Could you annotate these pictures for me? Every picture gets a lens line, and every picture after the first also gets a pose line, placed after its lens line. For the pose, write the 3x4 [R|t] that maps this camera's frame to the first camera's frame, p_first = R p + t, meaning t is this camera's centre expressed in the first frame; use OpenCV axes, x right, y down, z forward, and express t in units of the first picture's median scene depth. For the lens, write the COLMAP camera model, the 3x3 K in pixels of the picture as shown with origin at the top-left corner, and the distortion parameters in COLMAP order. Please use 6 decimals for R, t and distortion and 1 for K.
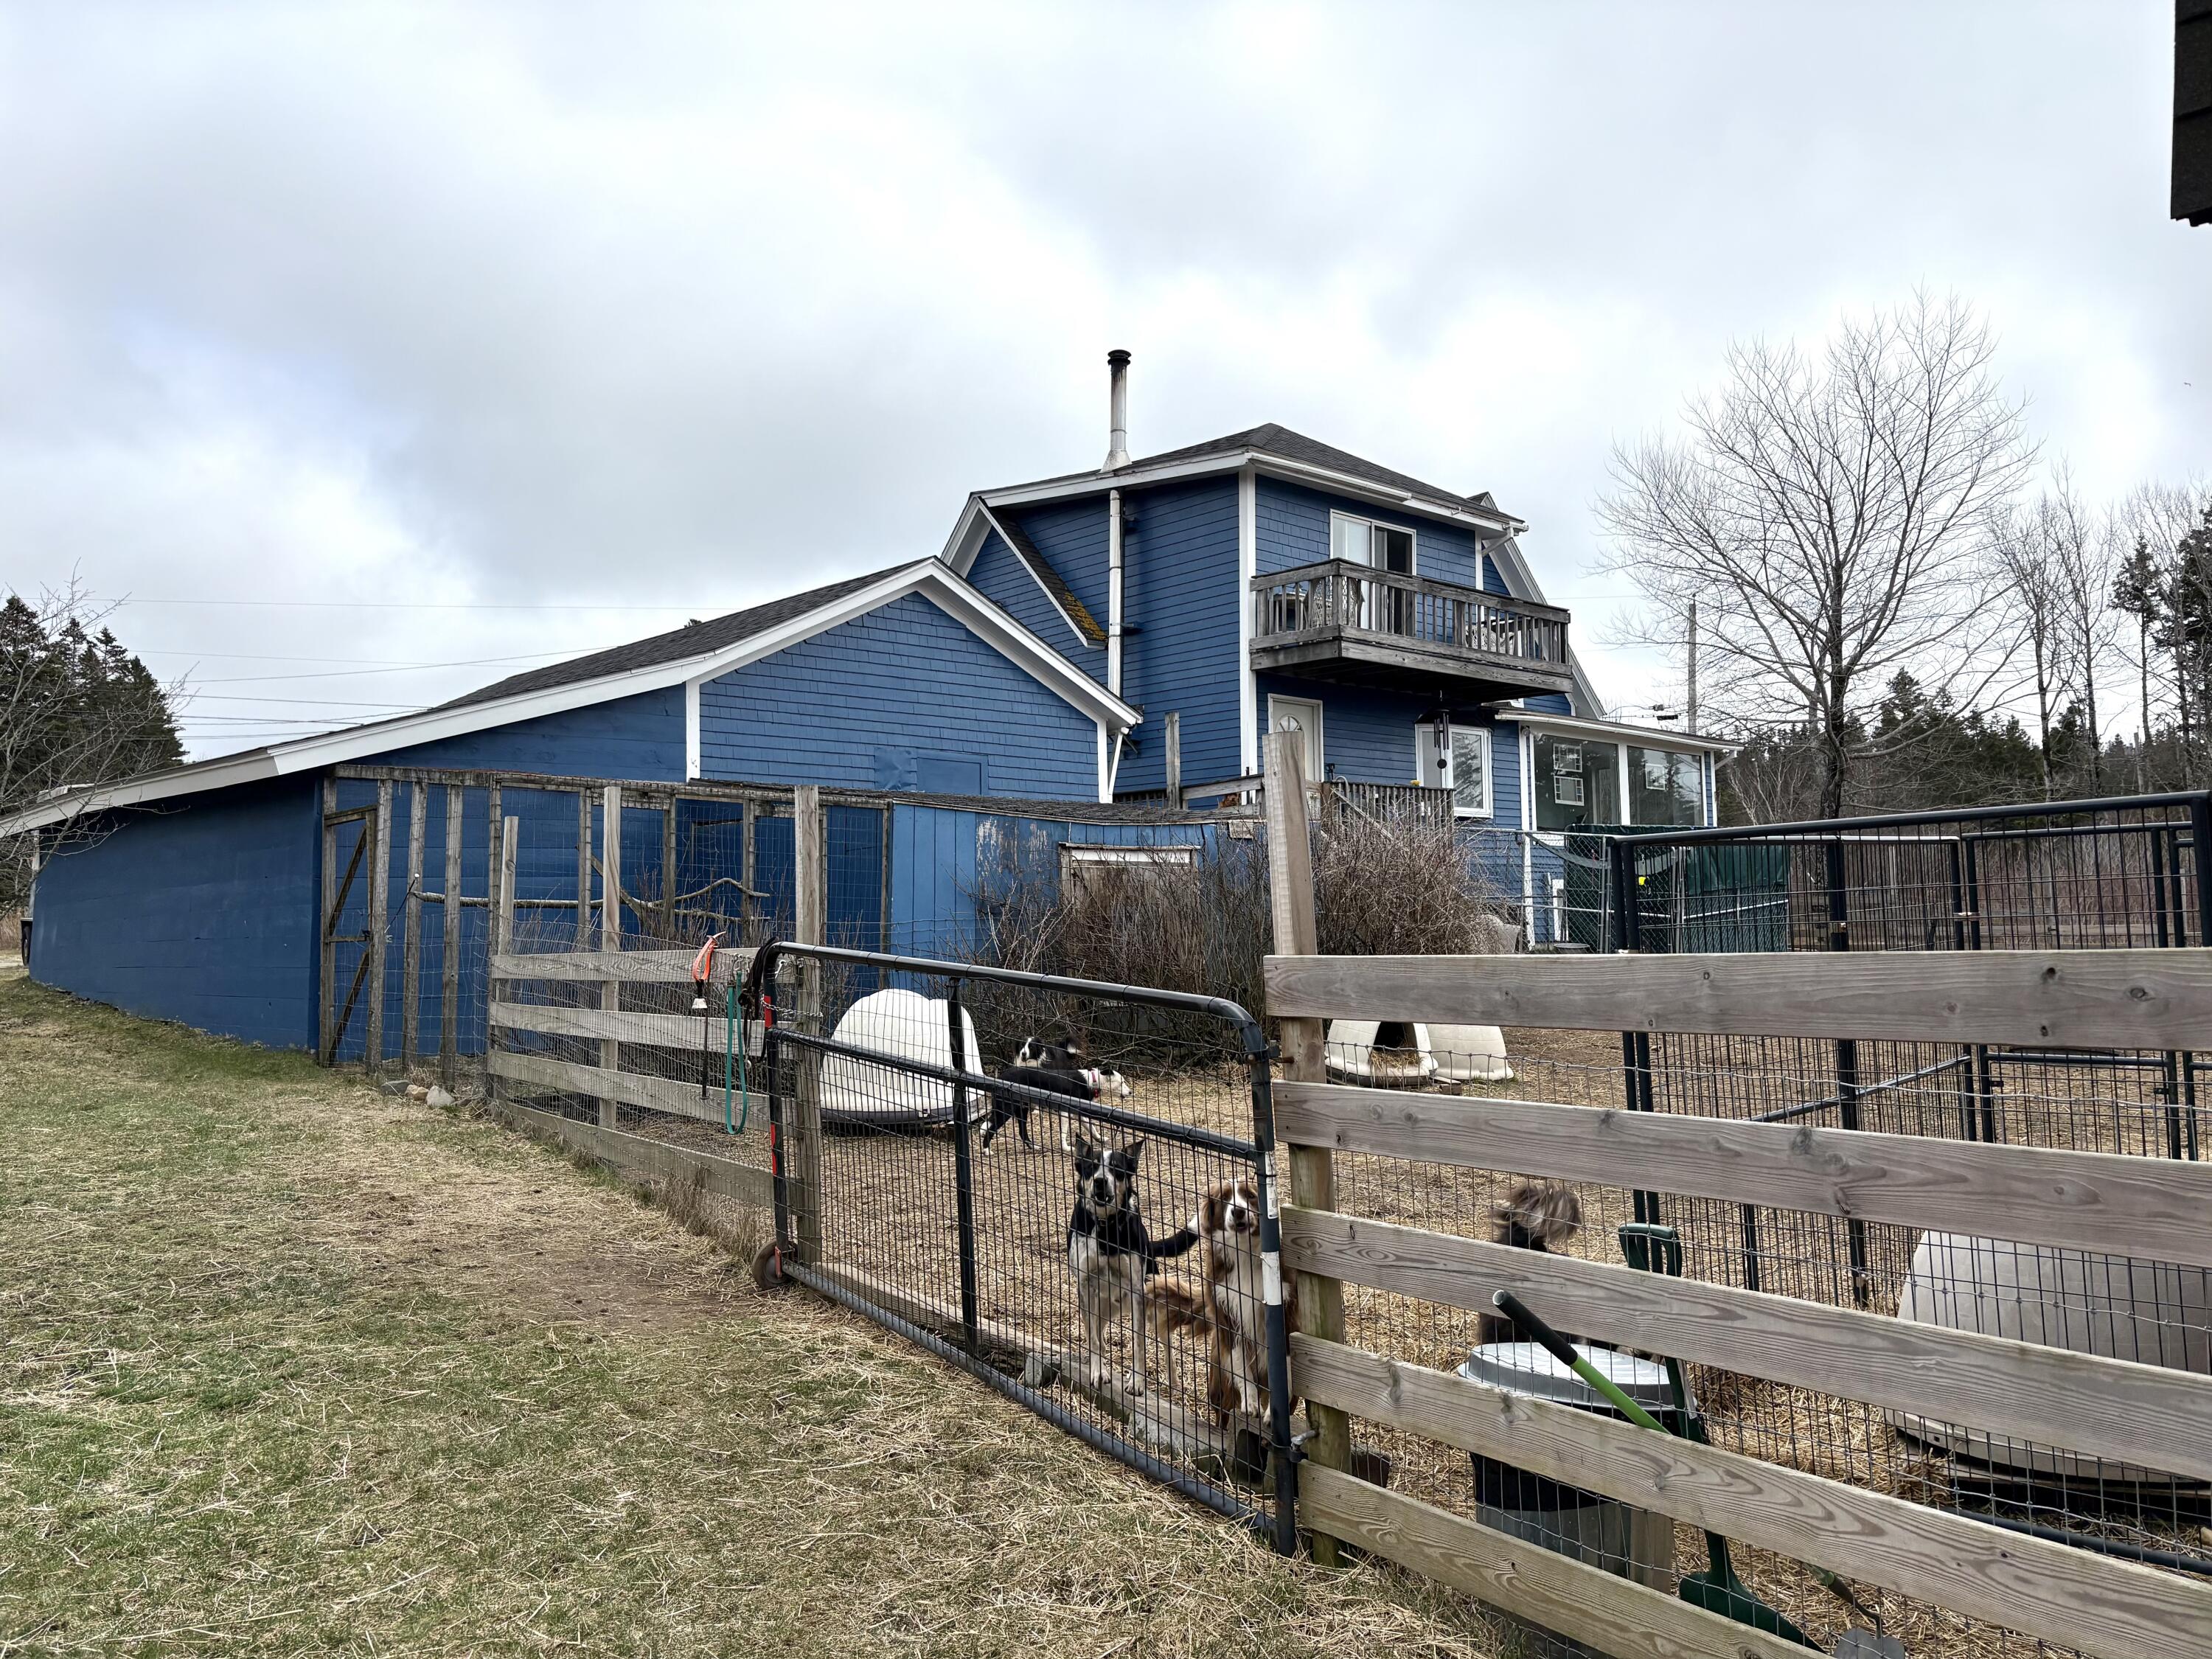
lens RADIAL K [[1667.9, 0, 1106.8], [0, 1667.9, 825.0], [0, 0, 1]] dist [0.042769, -0.044119]
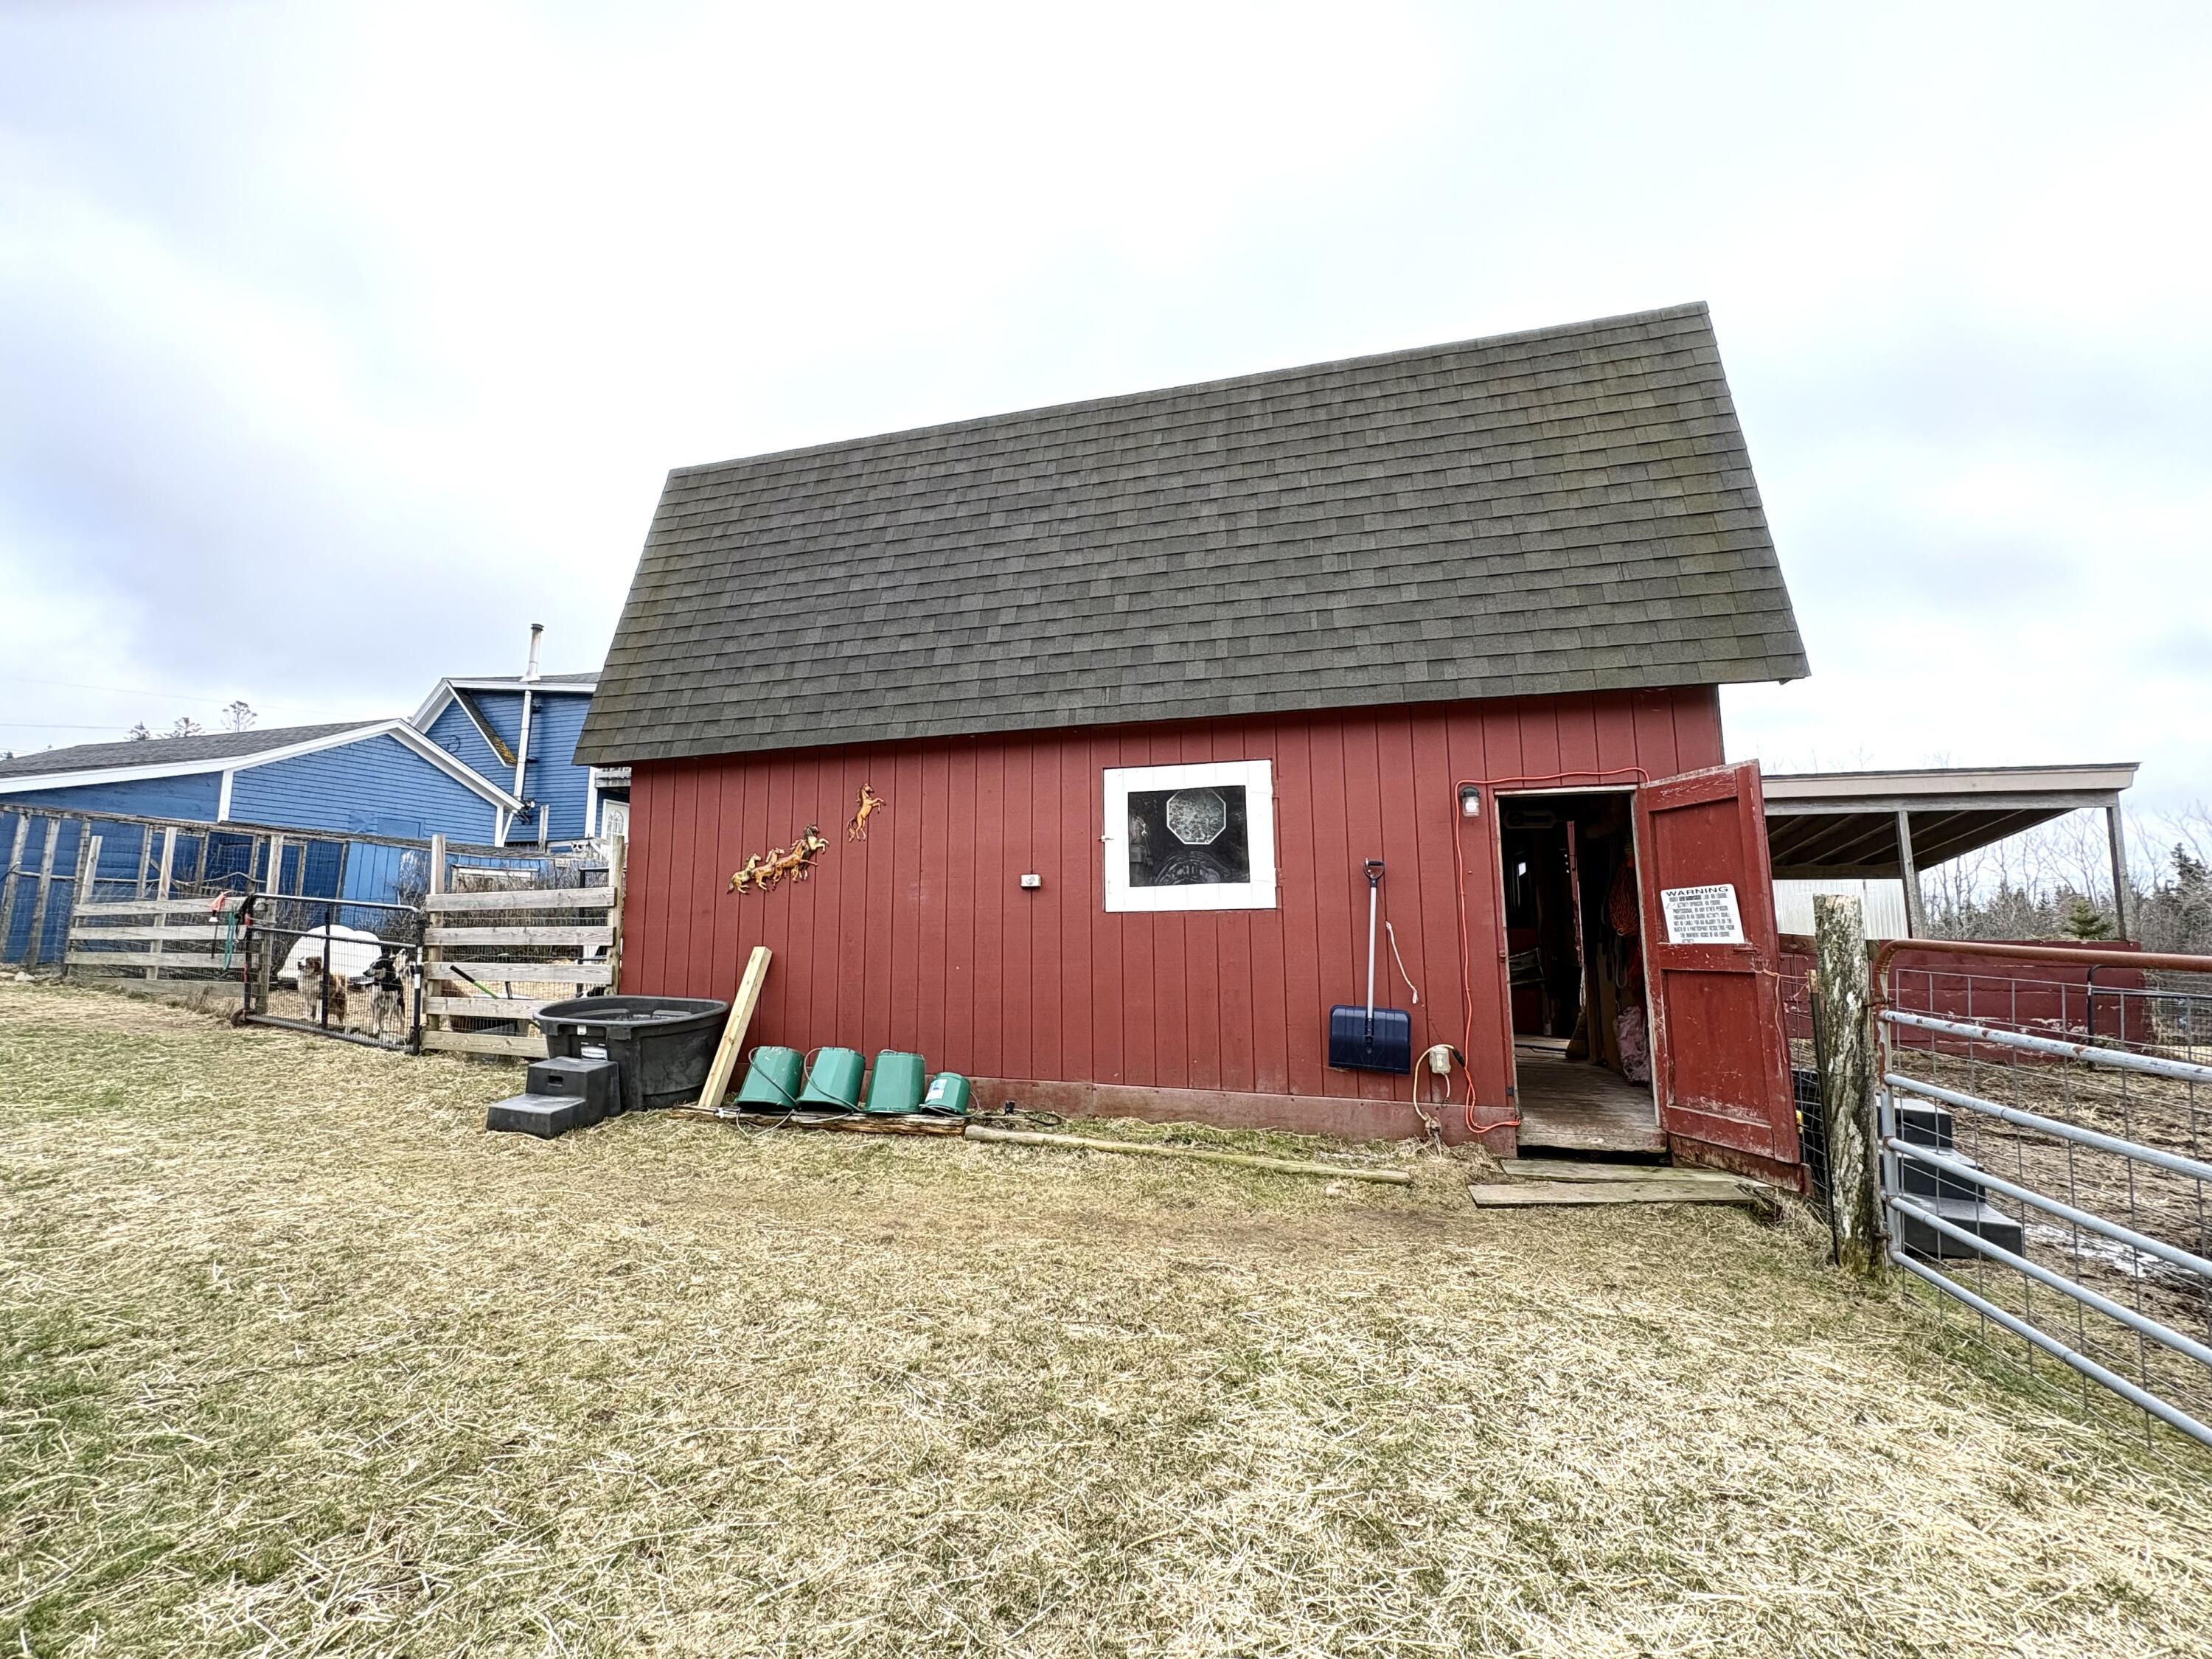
lens RADIAL K [[882.5, 0, 1112.2], [0, 882.5, 827.3], [0, 0, 1]] dist [-0.002815, 0.000154]
pose [[0.851997, 0.075161, 0.518123, 0.135778], [-0.048941, 0.996742, -0.064112, -0.007445], [-0.521253, 0.029266, 0.852900, -0.536636]]
